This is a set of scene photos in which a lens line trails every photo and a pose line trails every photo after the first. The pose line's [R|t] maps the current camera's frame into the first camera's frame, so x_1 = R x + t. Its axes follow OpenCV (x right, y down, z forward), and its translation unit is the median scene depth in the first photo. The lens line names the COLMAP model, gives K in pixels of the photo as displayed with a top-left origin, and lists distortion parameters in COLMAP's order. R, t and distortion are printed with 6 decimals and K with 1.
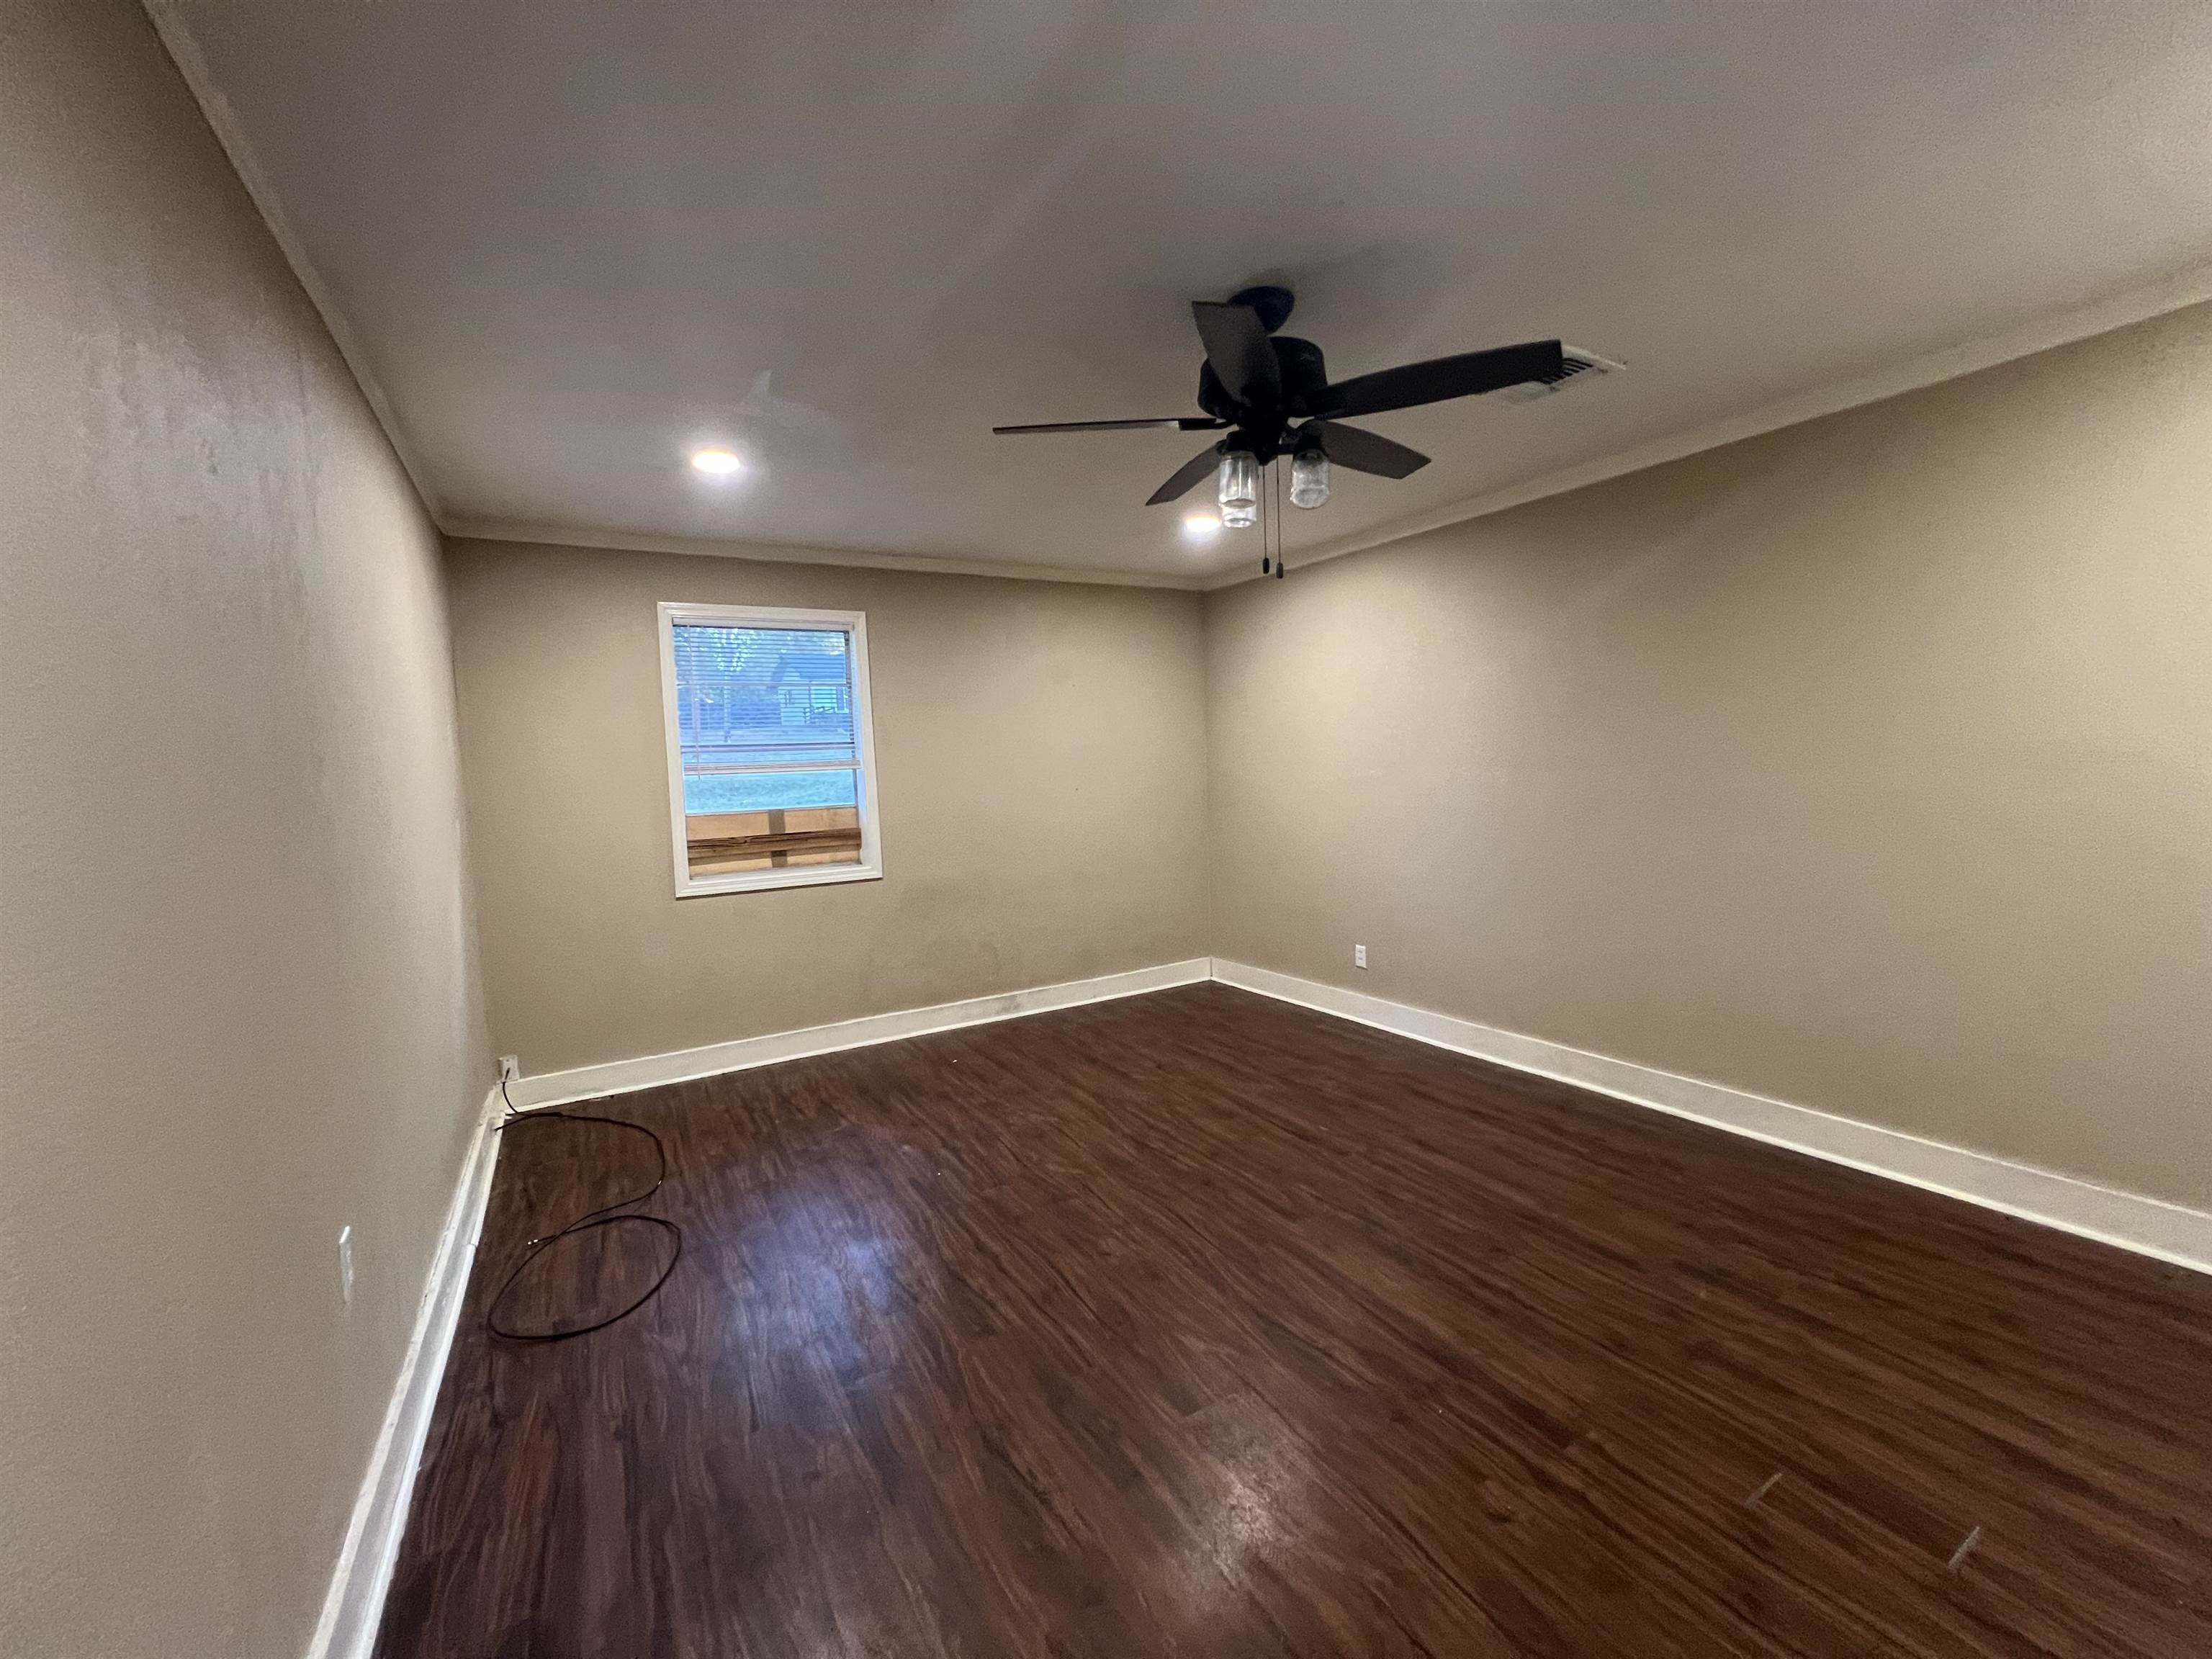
lens RADIAL K [[883.5, 0, 1098.7], [0, 883.5, 825.4], [0, 0, 1]] dist [0.001248, 0.000093]
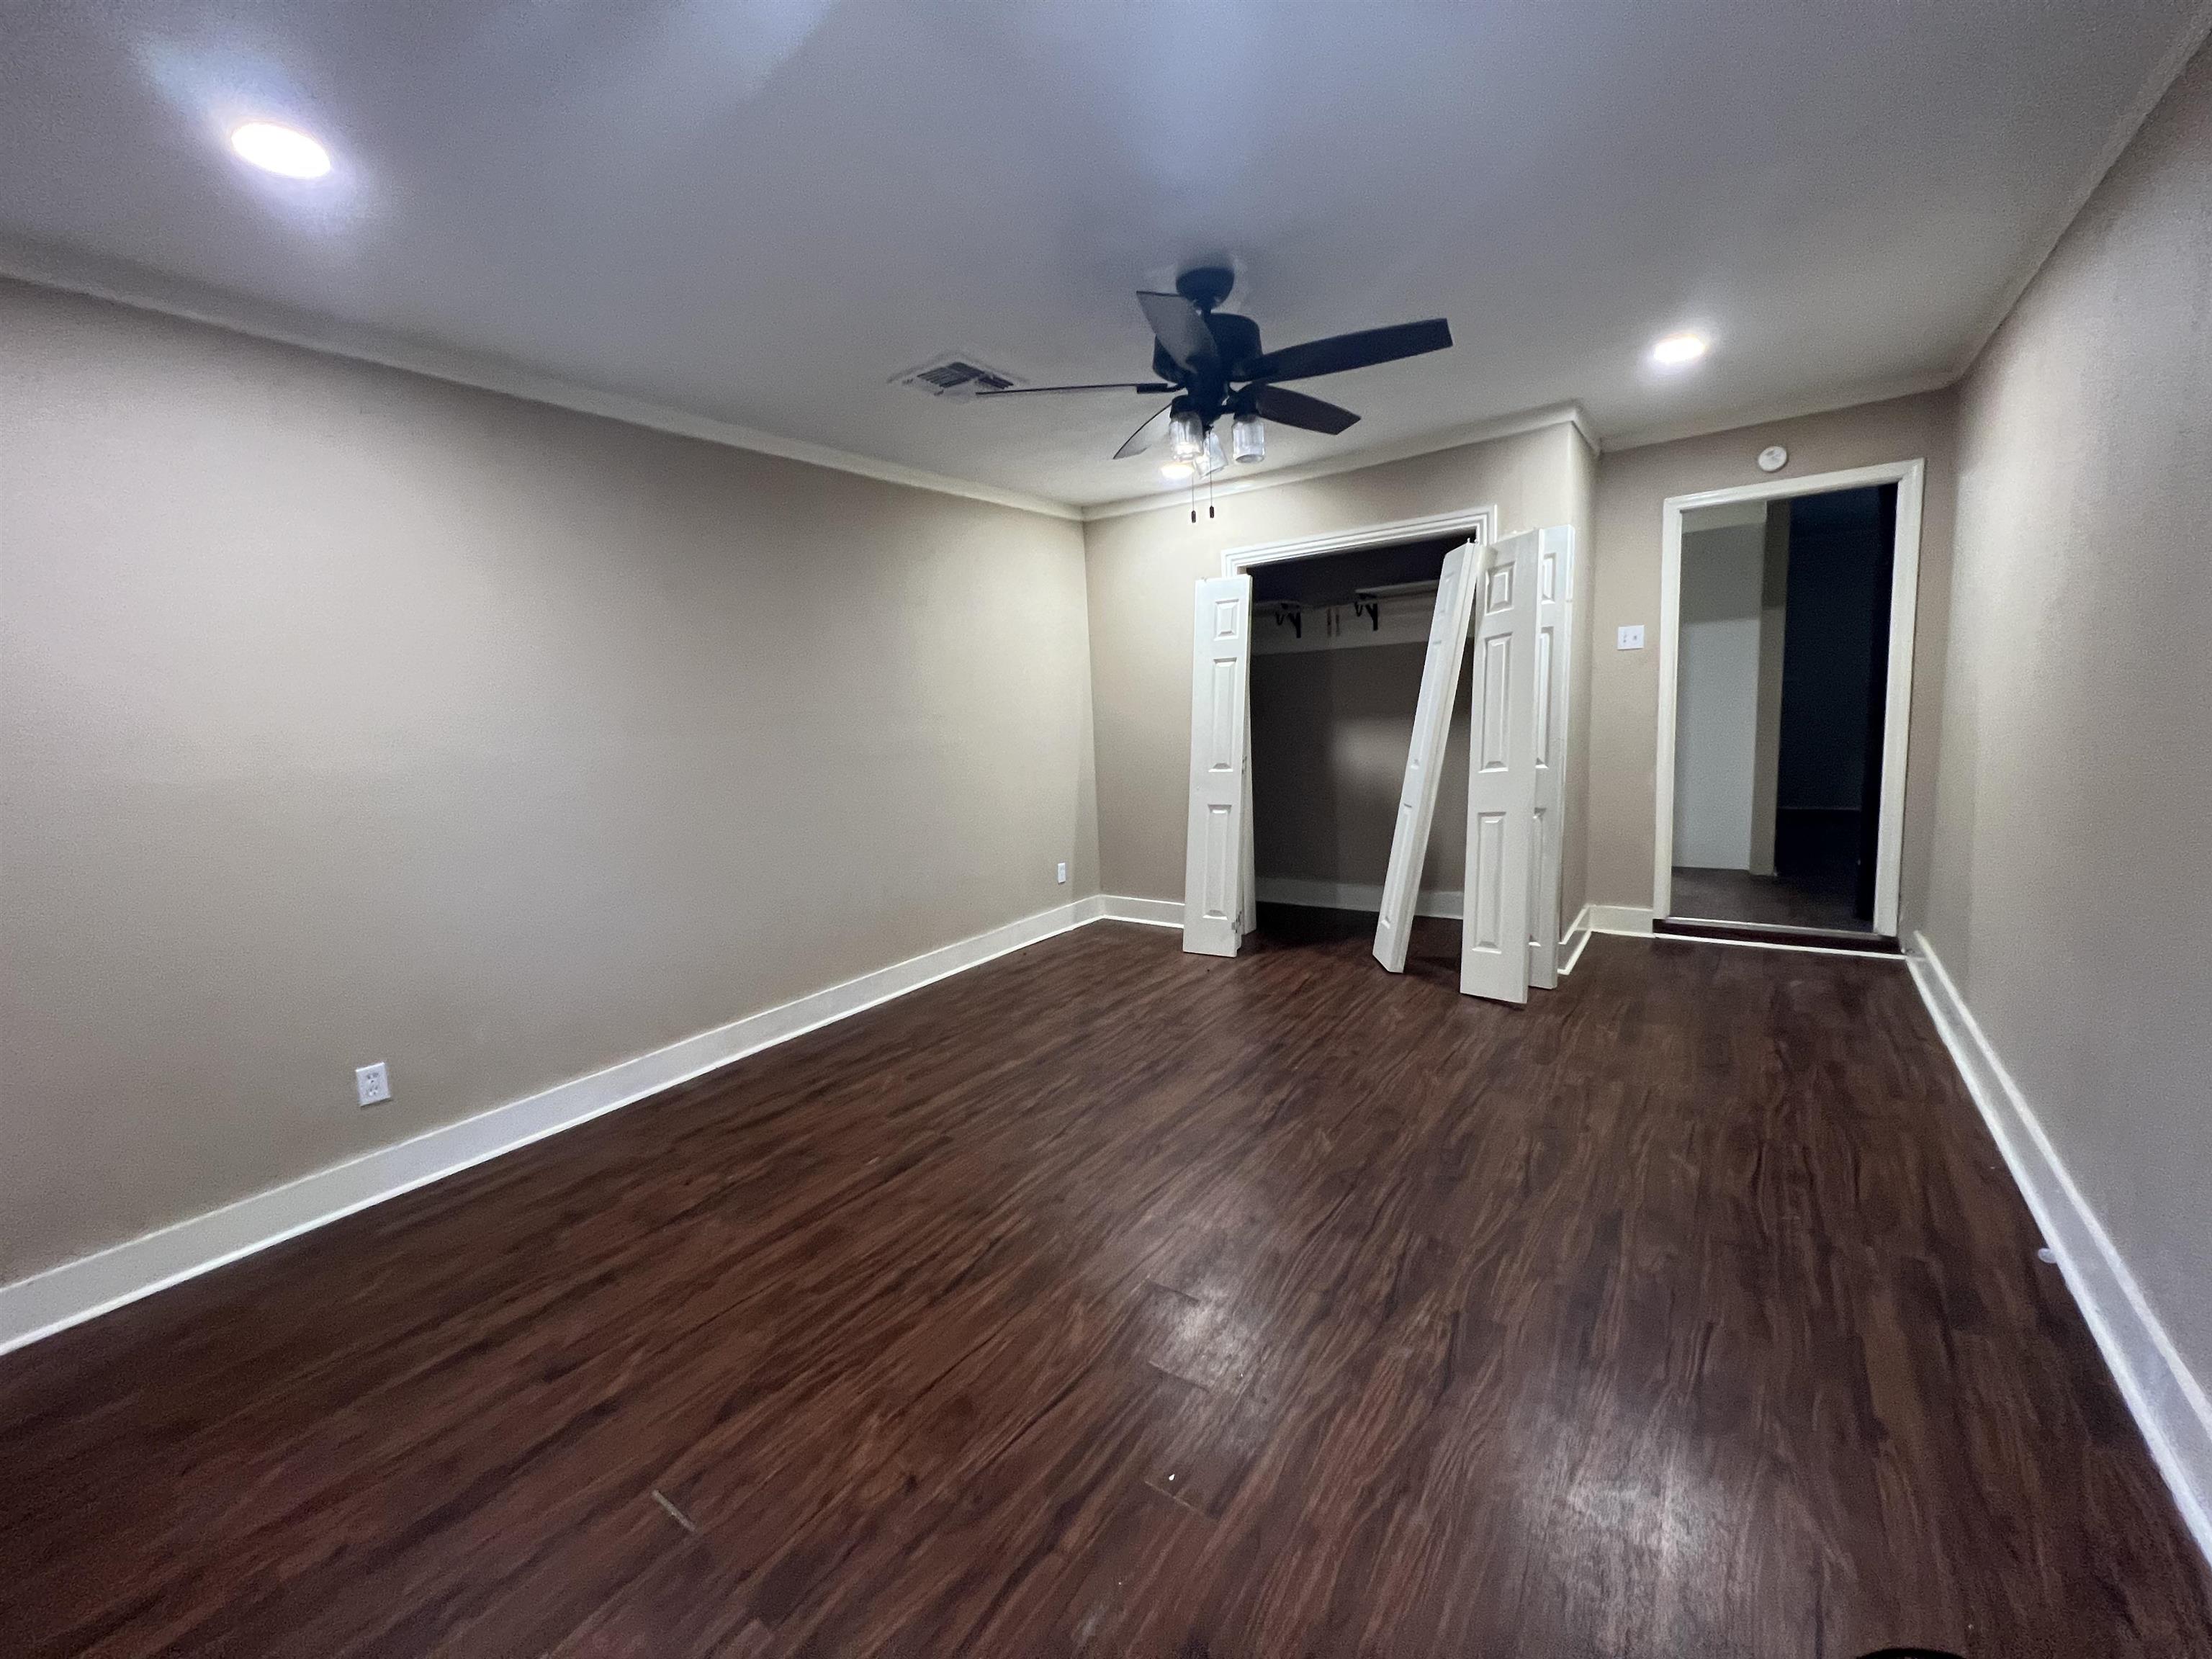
lens RADIAL K [[883.5, 0, 1098.7], [0, 883.5, 825.4], [0, 0, 1]] dist [0.001248, 0.000093]
pose [[-0.403563, -0.064522, 0.912674, -0.603811], [0.129372, 0.983464, 0.126732, -0.039763], [-0.905759, 0.169219, -0.388542, 1.179941]]
